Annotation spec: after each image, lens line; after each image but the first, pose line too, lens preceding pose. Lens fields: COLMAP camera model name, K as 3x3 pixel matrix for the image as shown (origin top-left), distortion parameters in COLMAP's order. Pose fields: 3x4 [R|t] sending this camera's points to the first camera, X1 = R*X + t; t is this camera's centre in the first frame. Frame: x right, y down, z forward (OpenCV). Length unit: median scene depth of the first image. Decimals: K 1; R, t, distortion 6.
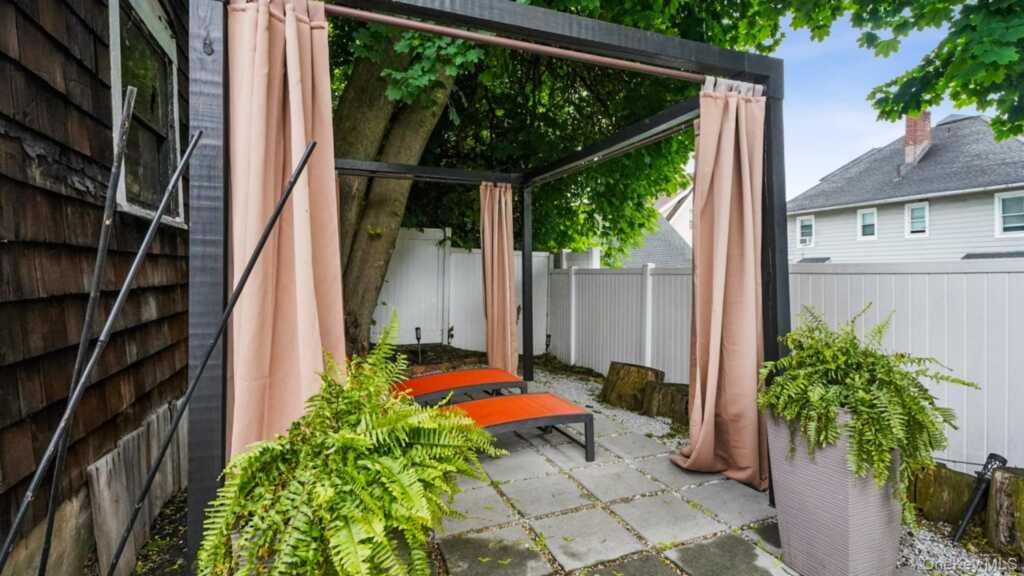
lens RADIAL K [[480.4, 0, 514.0], [0, 480.4, 285.4], [0, 0, 1]] dist [0.010175, -0.003870]
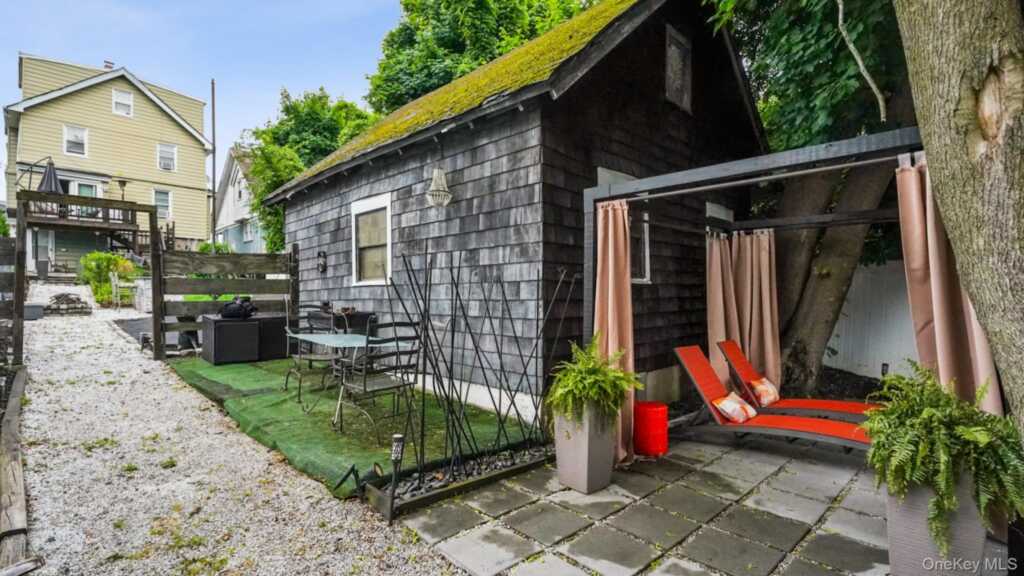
lens RADIAL K [[480.4, 0, 508.4], [0, 480.4, 286.7], [0, 0, 1]] dist [0.010175, -0.003870]
pose [[0.388376, -0.005771, -0.921483, 1.011760], [-0.025990, 0.999514, -0.017214, -0.084467], [0.921134, 0.030635, 0.388038, -0.318024]]
